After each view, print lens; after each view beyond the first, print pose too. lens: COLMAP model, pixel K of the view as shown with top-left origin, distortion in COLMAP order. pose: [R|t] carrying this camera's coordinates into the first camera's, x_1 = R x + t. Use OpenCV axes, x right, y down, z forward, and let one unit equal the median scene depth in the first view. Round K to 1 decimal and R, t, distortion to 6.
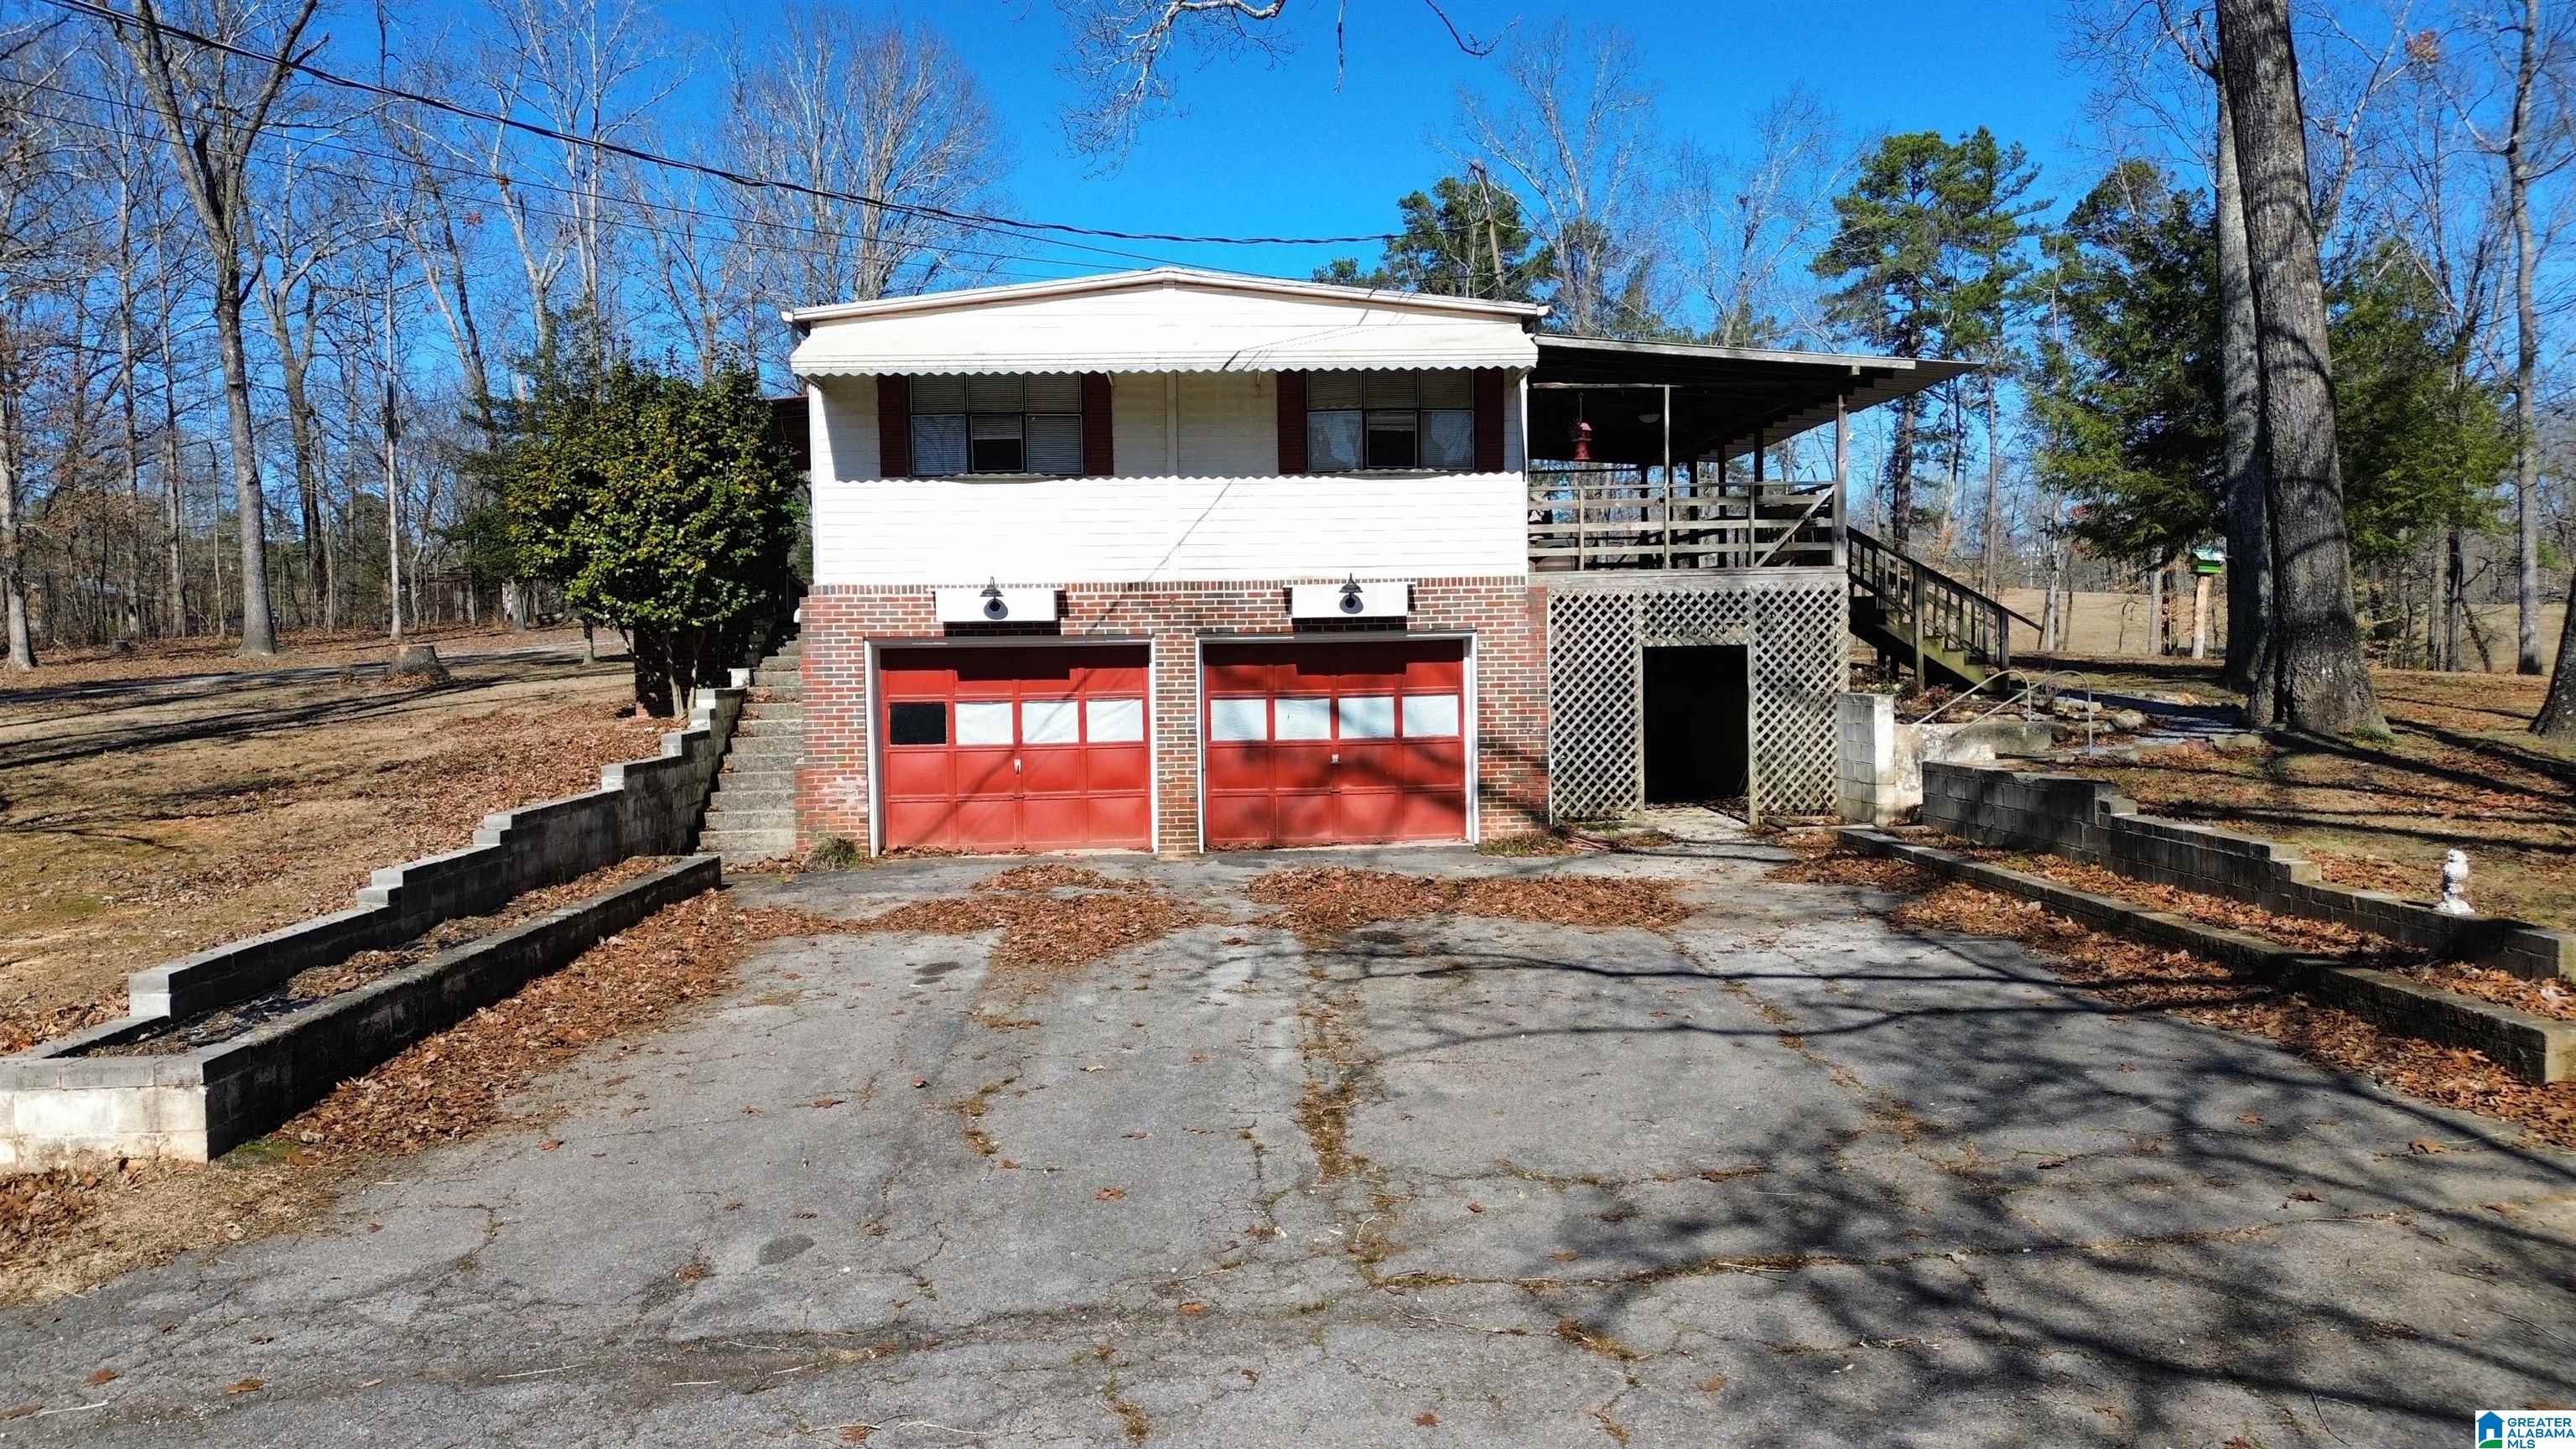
lens RADIAL K [[1828.9, 0, 1305.8], [0, 1828.9, 728.8], [0, 0, 1]] dist [0.084278, -0.085649]
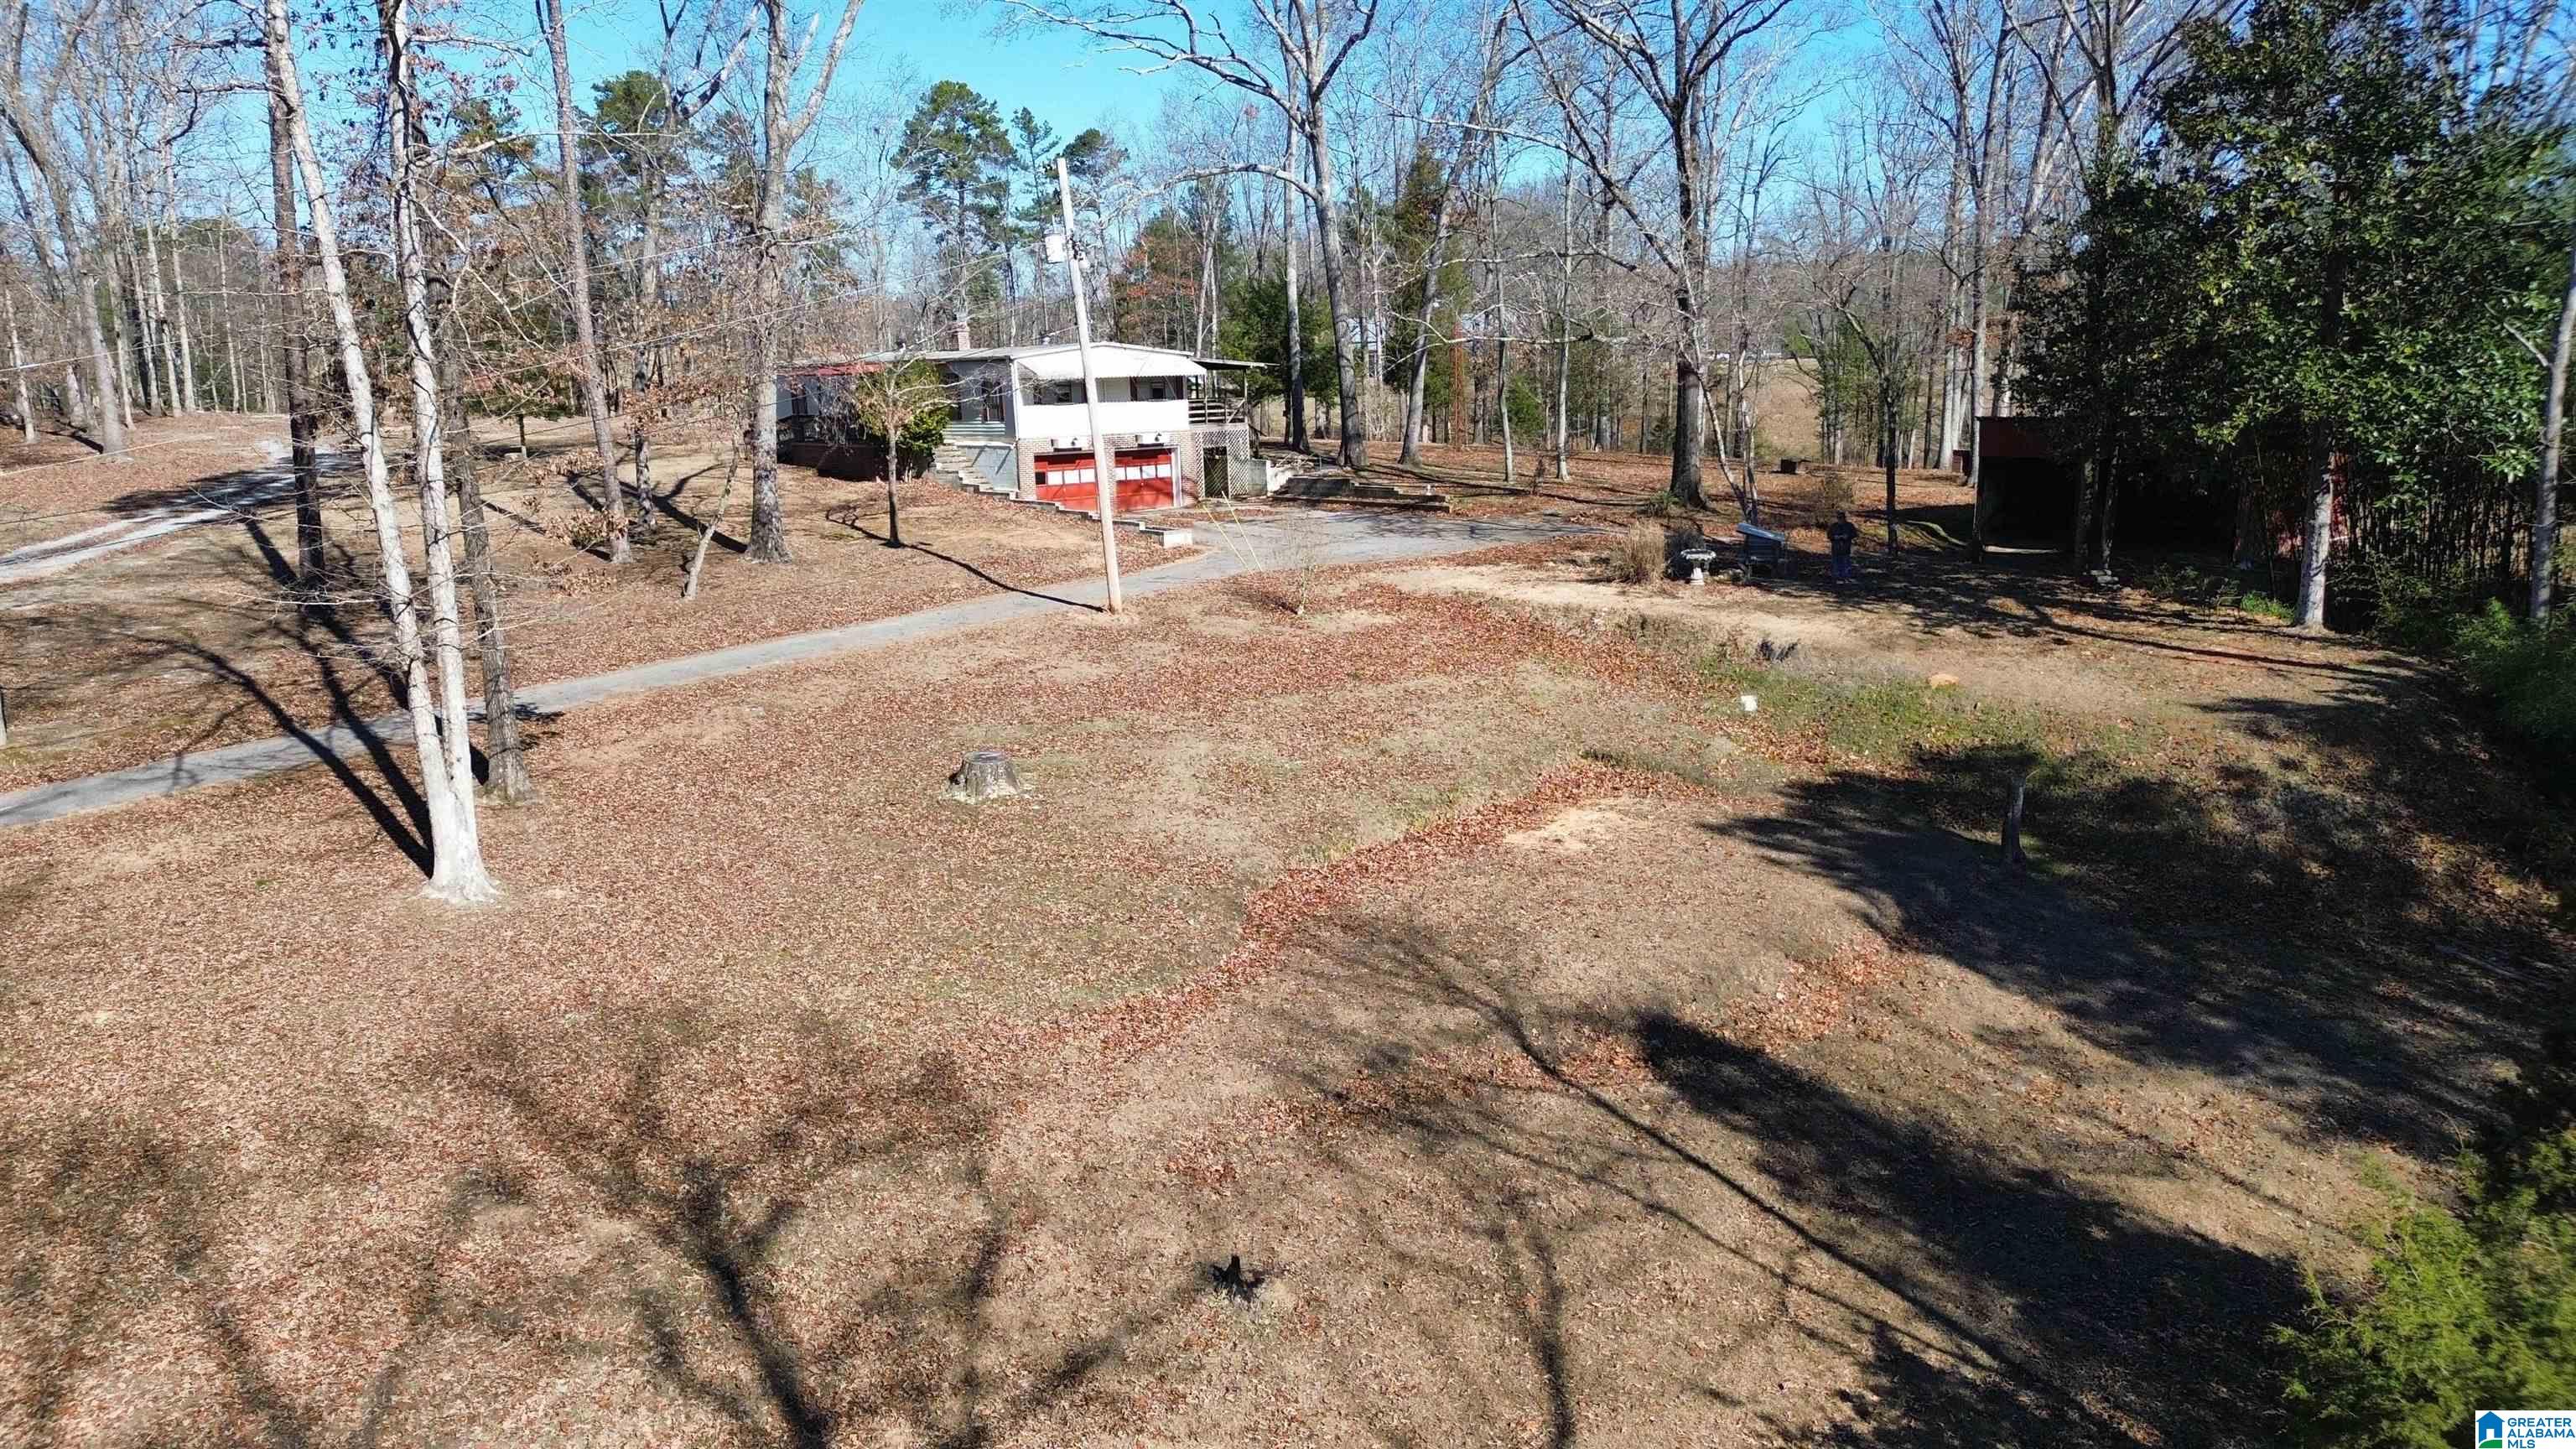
lens RADIAL K [[1828.9, 0, 1296.5], [0, 1828.9, 724.6], [0, 0, 1]] dist [0.084278, -0.085649]
pose [[0.791949, -0.124142, 0.597833, -1.909587], [0.037987, 0.987234, 0.154681, -0.060050], [-0.609404, -0.099790, 0.786555, -1.989558]]
